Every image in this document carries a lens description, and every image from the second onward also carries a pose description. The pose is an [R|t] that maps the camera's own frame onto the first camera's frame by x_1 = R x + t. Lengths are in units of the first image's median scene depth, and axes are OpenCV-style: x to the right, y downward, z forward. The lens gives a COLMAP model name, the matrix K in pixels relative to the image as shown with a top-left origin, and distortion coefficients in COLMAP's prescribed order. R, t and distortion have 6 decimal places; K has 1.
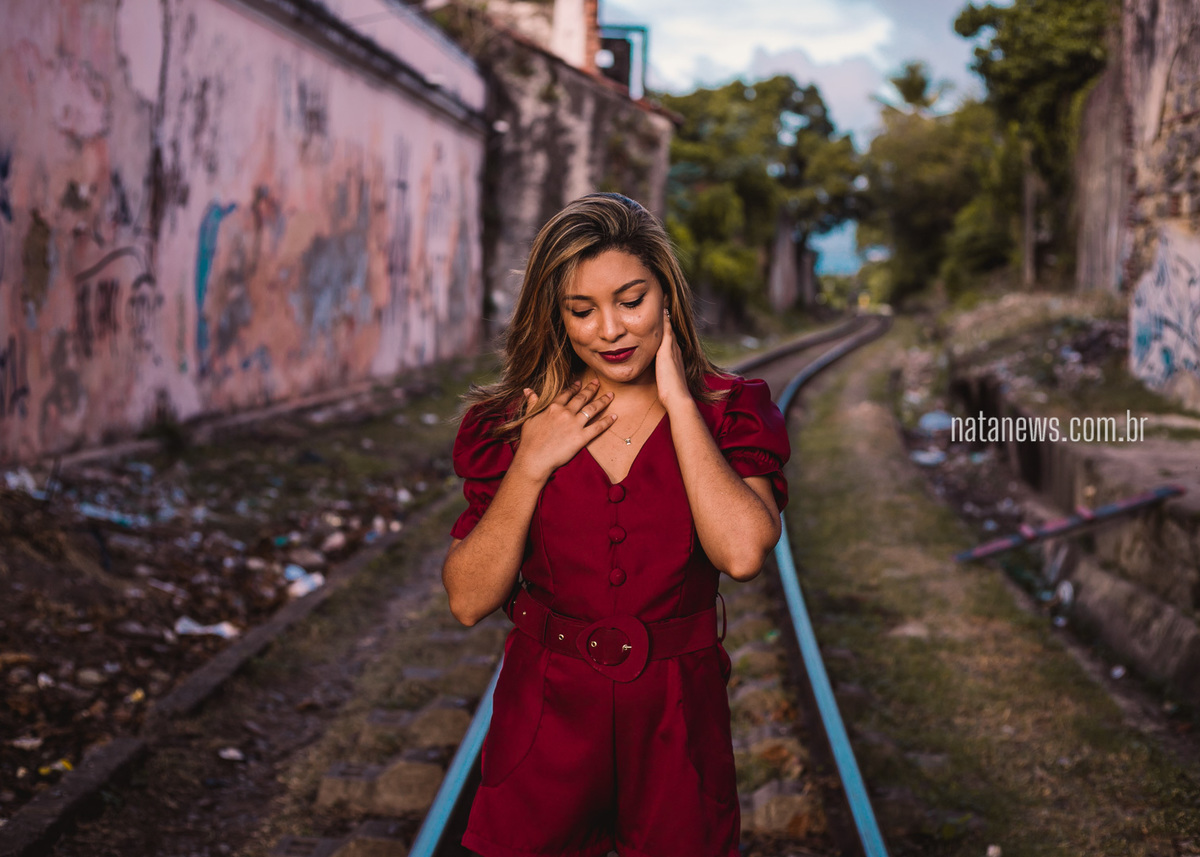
lens RADIAL K [[1882.9, 0, 600.0], [0, 1882.9, 428.5], [0, 0, 1]] dist [-0.088596, -0.080789]
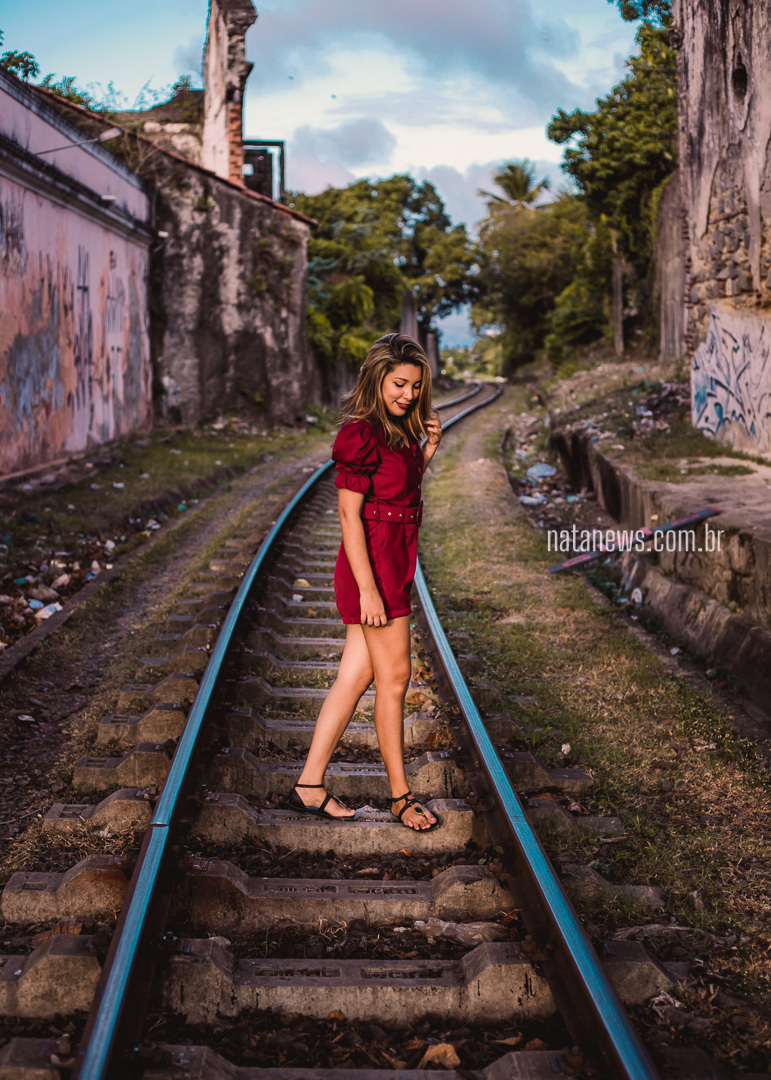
lens RADIAL K [[1694.6, 0, 383.5], [0, 1694.6, 529.2], [0, 0, 1]] dist [-0.088596, -0.080789]
pose [[0.996149, -0.040984, 0.077512, -0.008807], [0.039316, 0.998964, 0.022926, 0.005647], [-0.078372, -0.019790, 0.996728, -0.097908]]
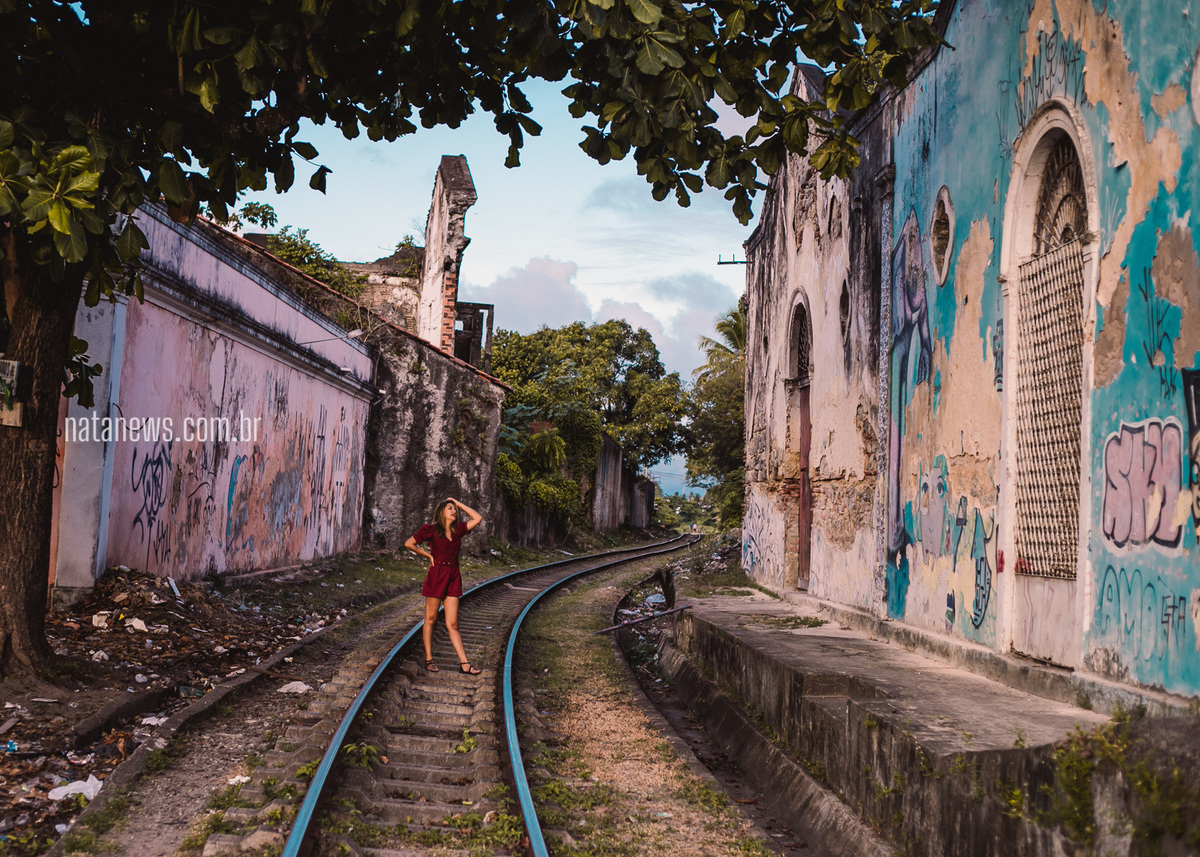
lens RADIAL K [[2088.2, 0, 600.0], [0, 2088.2, 428.5], [0, 0, 1]] dist [-0.150907, -0.267479]
pose [[0.996915, 0.035802, 0.069846, 0.003621], [-0.027867, 0.993380, -0.111439, 0.064433], [-0.073374, 0.109149, 0.991314, -0.971989]]
